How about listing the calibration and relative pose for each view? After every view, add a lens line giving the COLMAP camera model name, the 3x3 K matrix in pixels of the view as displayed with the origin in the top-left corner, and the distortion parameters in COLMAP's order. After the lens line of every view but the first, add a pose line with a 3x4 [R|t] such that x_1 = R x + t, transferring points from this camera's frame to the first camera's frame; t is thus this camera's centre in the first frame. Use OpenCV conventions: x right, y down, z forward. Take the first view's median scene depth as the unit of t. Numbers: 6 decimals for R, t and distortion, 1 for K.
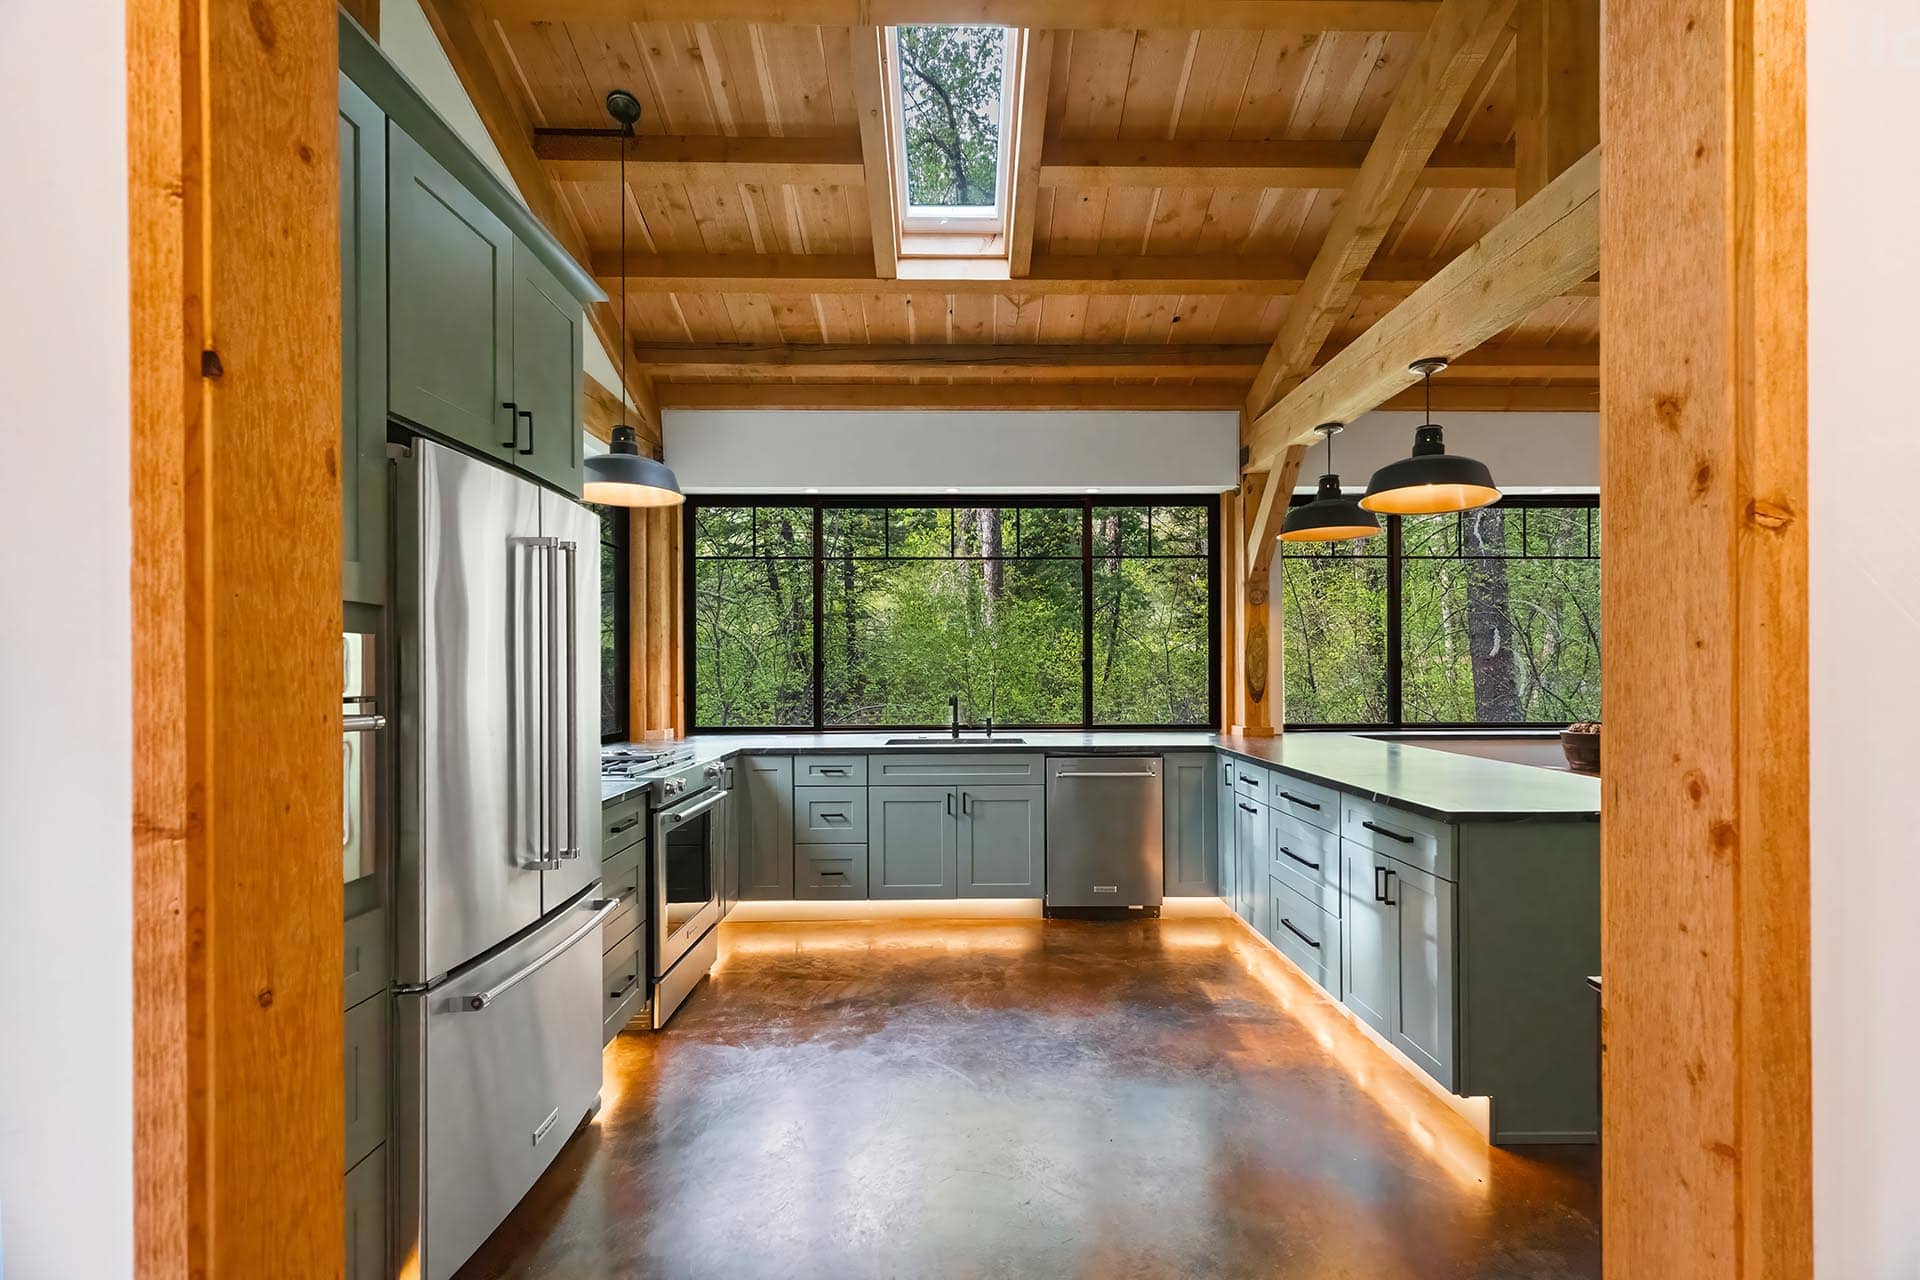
lens RADIAL K [[887.3, 0, 960.6], [0, 887.3, 668.9], [0, 0, 1]] dist [0.000370, 0.000346]
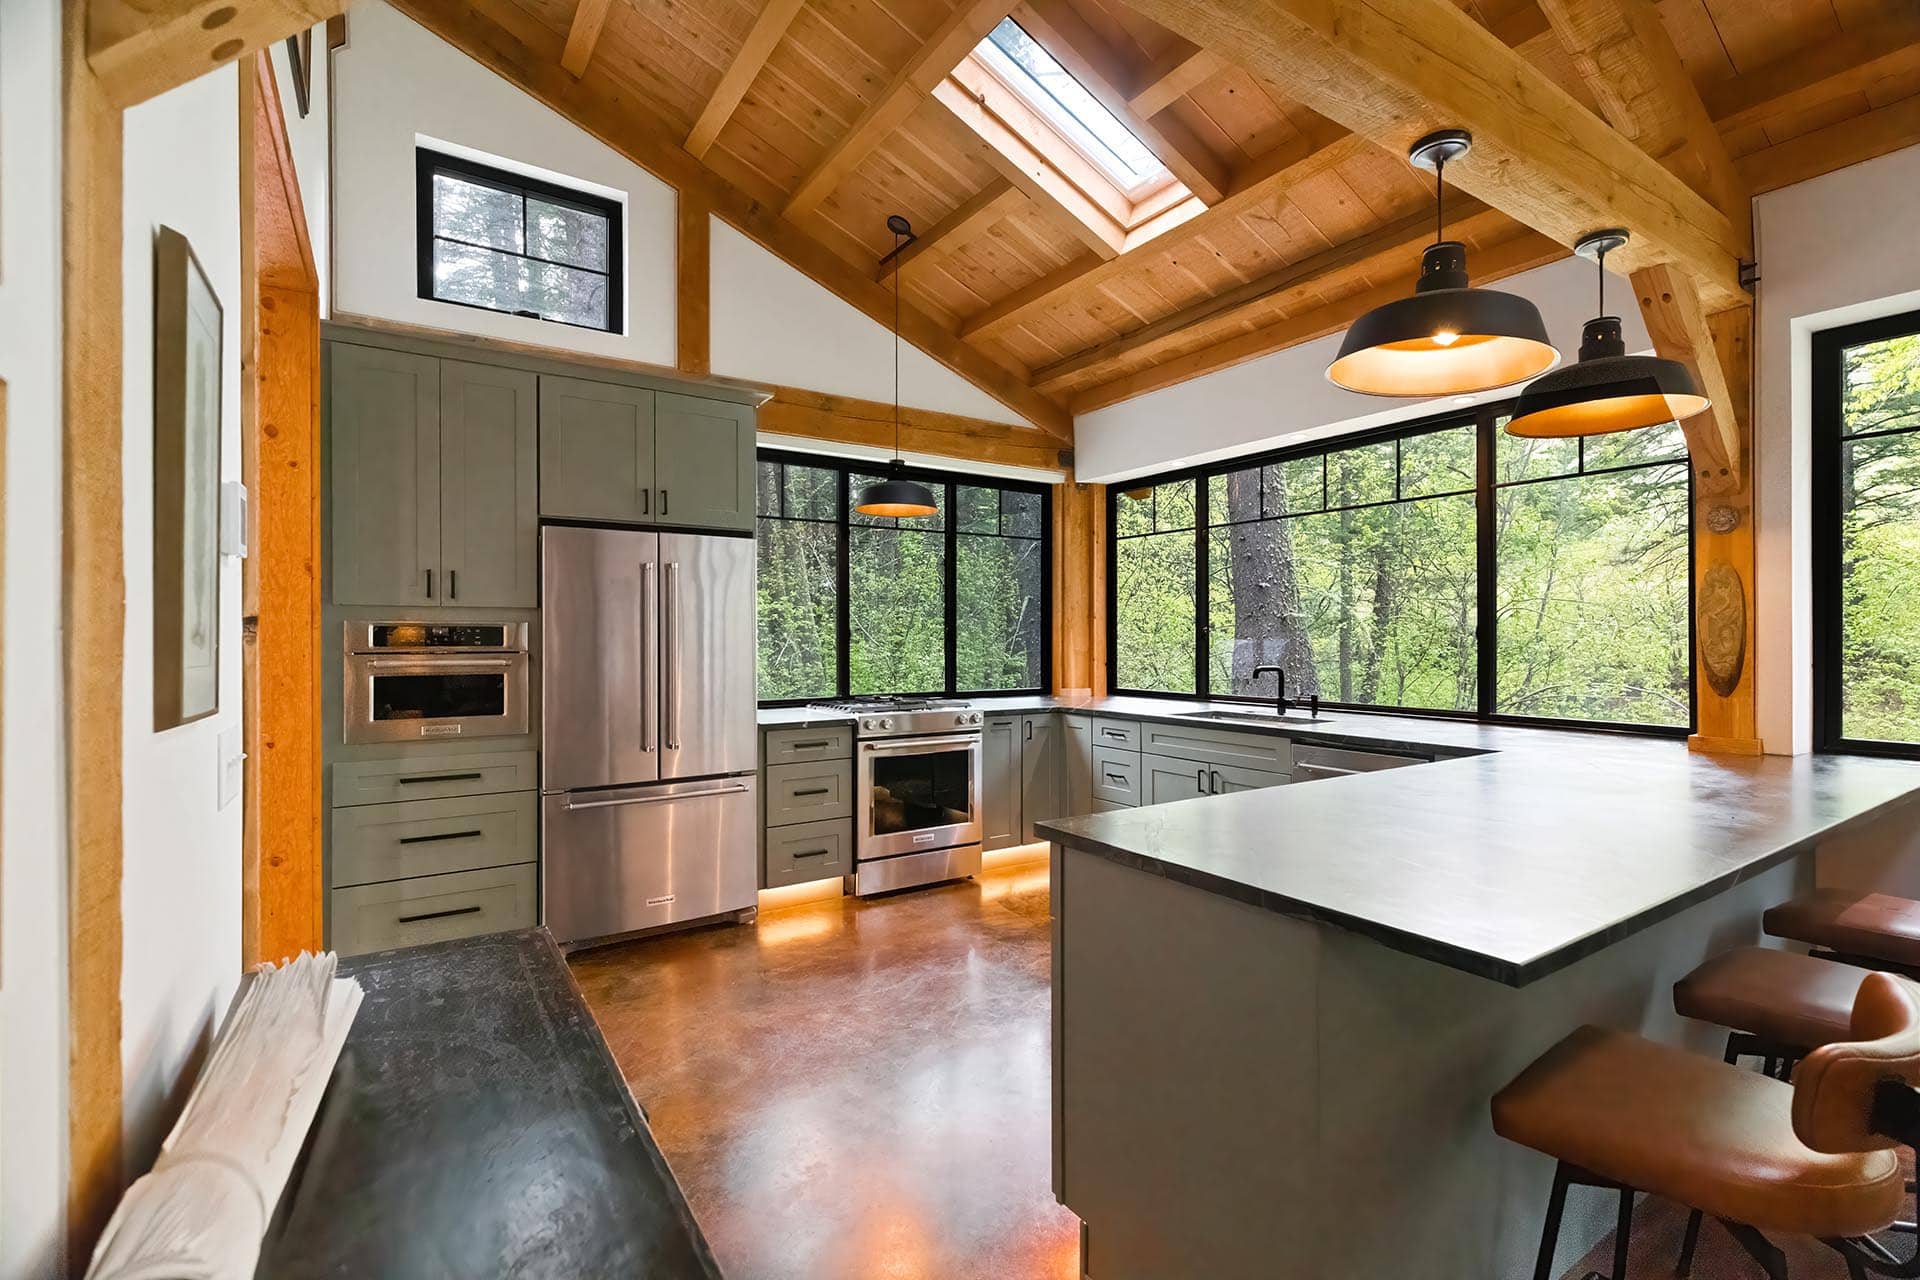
lens RADIAL K [[867.8, 0, 960.0], [0, 867.8, 640.0], [0, 0, 1]] dist [-0.000022, 0.003858]
pose [[0.535334, 0.003994, -0.844631, 0.670476], [0.000096, 0.999989, 0.004789, -0.002386], [0.844641, -0.002645, 0.535327, 0.306889]]
